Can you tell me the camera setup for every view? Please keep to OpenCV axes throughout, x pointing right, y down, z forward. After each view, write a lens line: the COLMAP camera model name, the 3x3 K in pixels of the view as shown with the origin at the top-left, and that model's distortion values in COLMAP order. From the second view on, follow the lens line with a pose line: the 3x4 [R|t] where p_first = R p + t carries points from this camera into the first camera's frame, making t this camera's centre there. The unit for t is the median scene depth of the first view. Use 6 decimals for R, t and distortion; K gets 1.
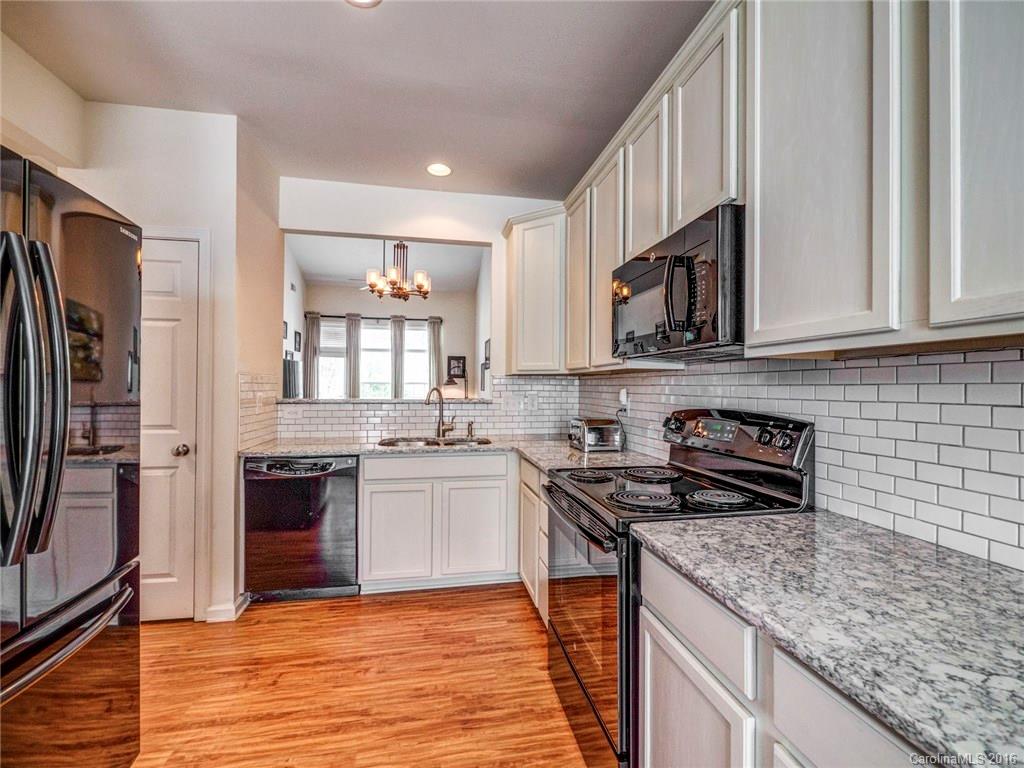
lens RADIAL K [[434.6, 0, 511.8], [0, 434.6, 384.4], [0, 0, 1]] dist [-0.006217, 0.000605]
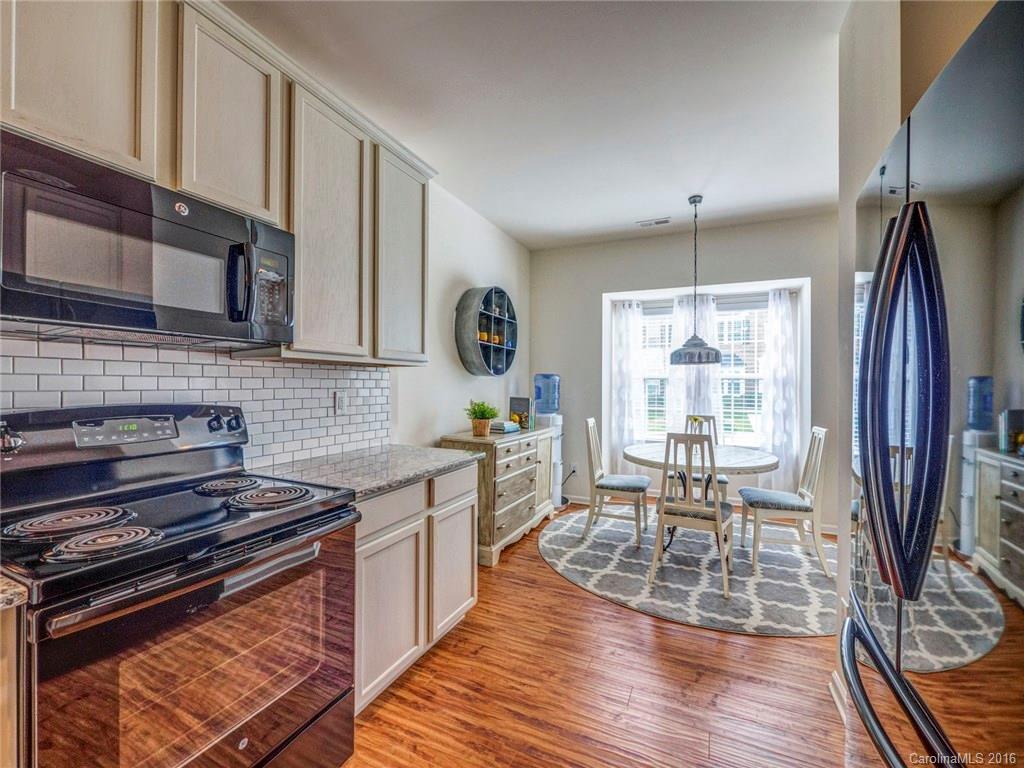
lens RADIAL K [[434.6, 0, 517.1], [0, 434.6, 384.6], [0, 0, 1]] dist [-0.006217, 0.000605]
pose [[-0.821002, -0.015176, 0.570723, -0.471263], [-0.017434, 0.999847, 0.001507, 0.003392], [-0.570659, -0.008713, -0.821141, 1.010225]]
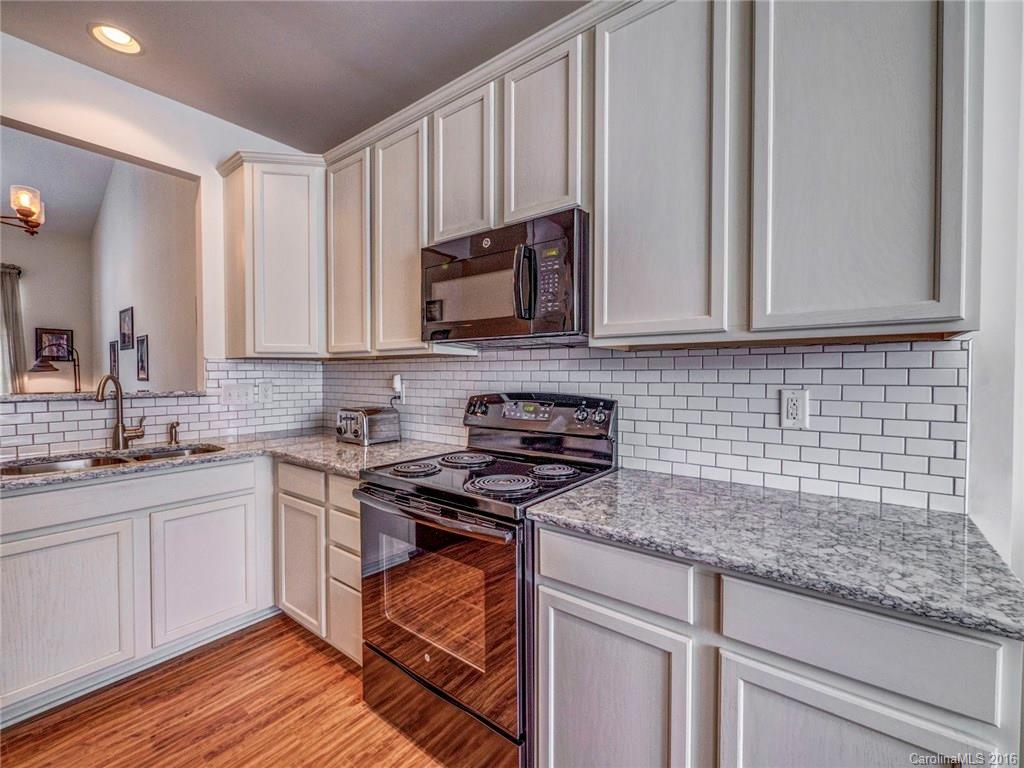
lens RADIAL K [[434.6, 0, 512.8], [0, 434.6, 384.7], [0, 0, 1]] dist [-0.006217, 0.000605]
pose [[0.747145, -0.020702, 0.664338, -0.237835], [-0.000017, 0.999514, 0.031165, 0.002043], [-0.664661, -0.023296, 0.746782, 0.161411]]
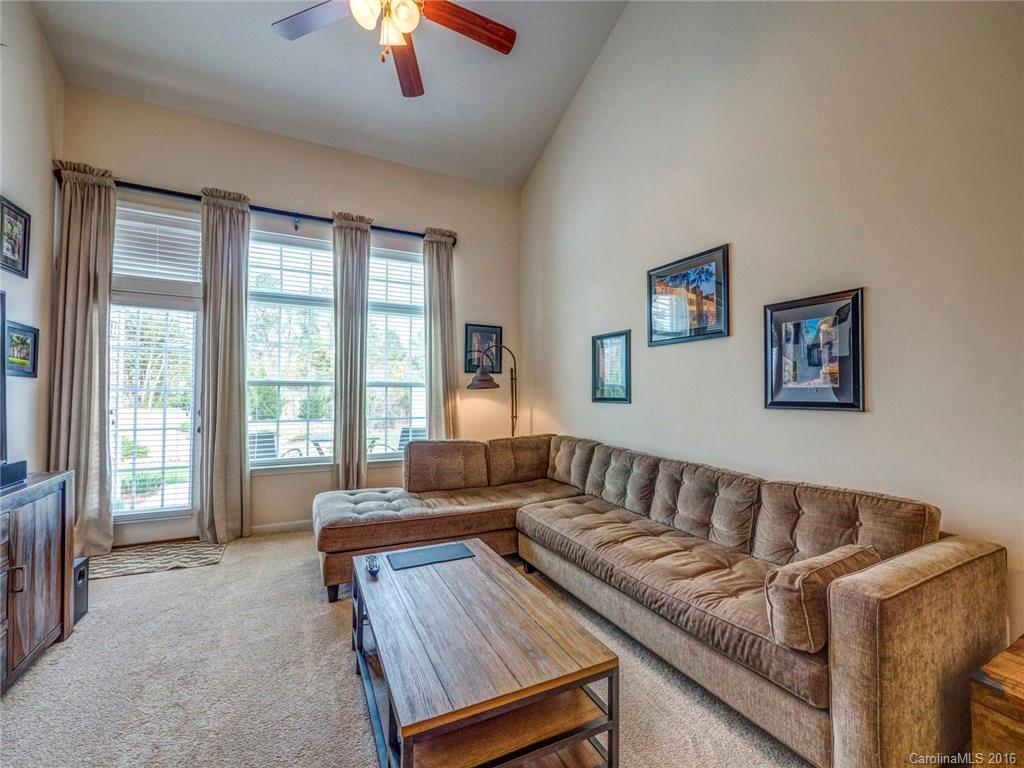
lens RADIAL K [[434.6, 0, 513.0], [0, 434.6, 384.5], [0, 0, 1]] dist [-0.006217, 0.000605]
pose [[0.960377, 0.001100, 0.278701, -1.233401], [0.002086, 0.999936, -0.011136, 0.008129], [-0.278696, 0.011276, 0.960313, 3.077361]]
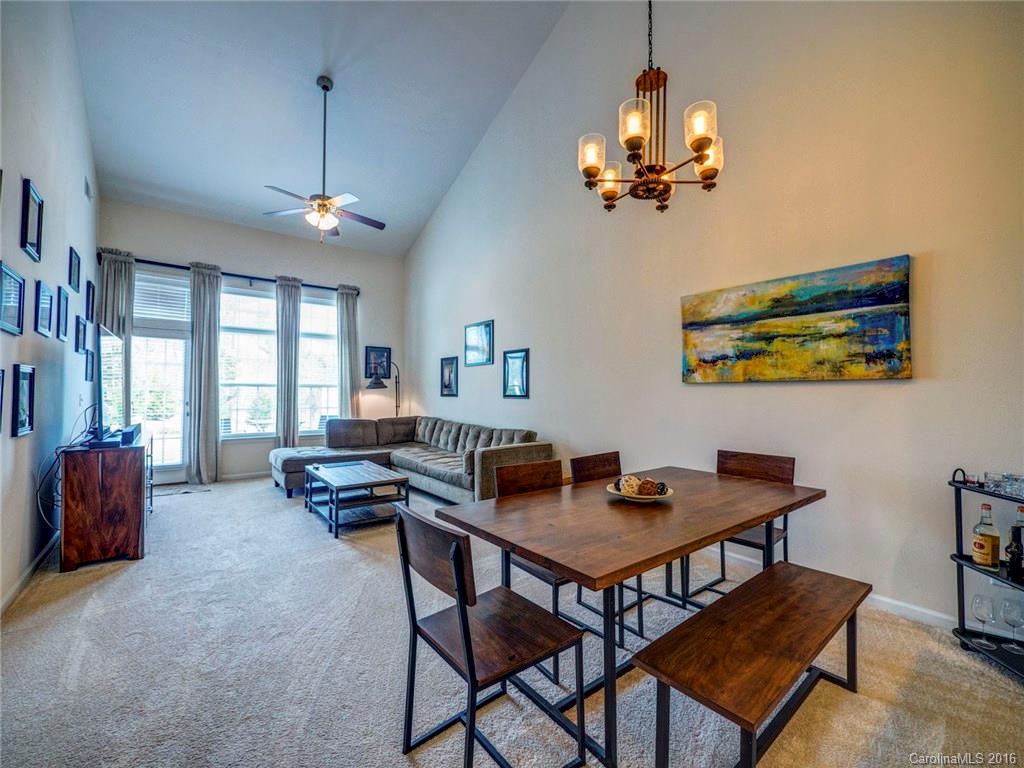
lens RADIAL K [[434.6, 0, 512.9], [0, 434.6, 384.7], [0, 0, 1]] dist [-0.006217, 0.000605]
pose [[0.888323, 0.003237, 0.459208, -1.397695], [0.000308, 0.999971, -0.007645, 0.001599], [-0.459220, 0.006932, 0.888296, 1.603124]]
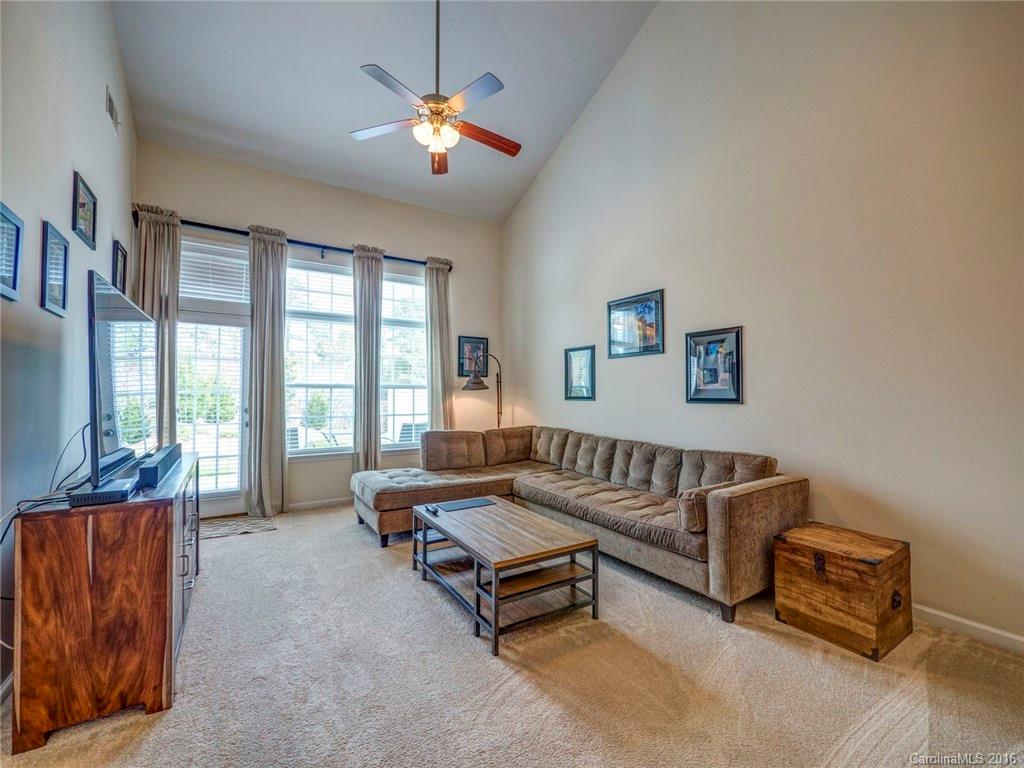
lens RADIAL K [[434.6, 0, 512.0], [0, 434.6, 385.9], [0, 0, 1]] dist [-0.006217, 0.000605]
pose [[0.928124, -0.001988, 0.372265, -1.569711], [0.005280, 0.999955, -0.007826, 0.002547], [-0.372233, 0.009229, 0.928093, 2.631103]]
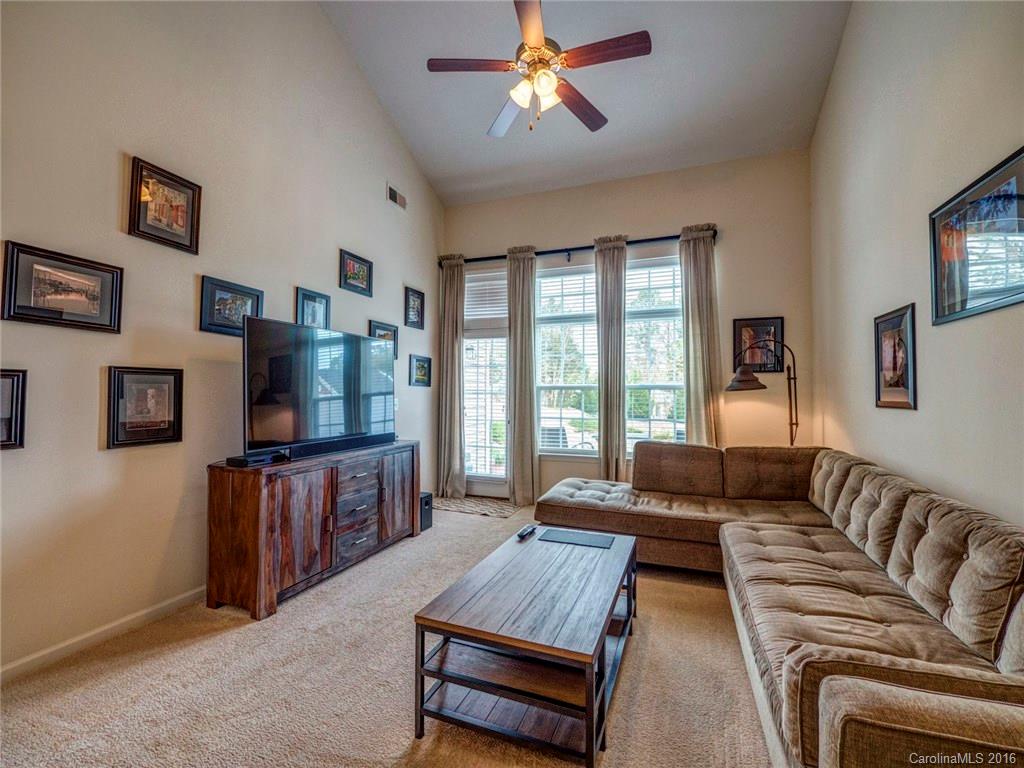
lens RADIAL K [[434.6, 0, 516.3], [0, 434.6, 383.7], [0, 0, 1]] dist [-0.006217, 0.000605]
pose [[0.856514, -0.018879, -0.515778, -0.622879], [0.007846, 0.999692, -0.023562, 0.012705], [0.516064, 0.016134, 0.856398, 3.030038]]
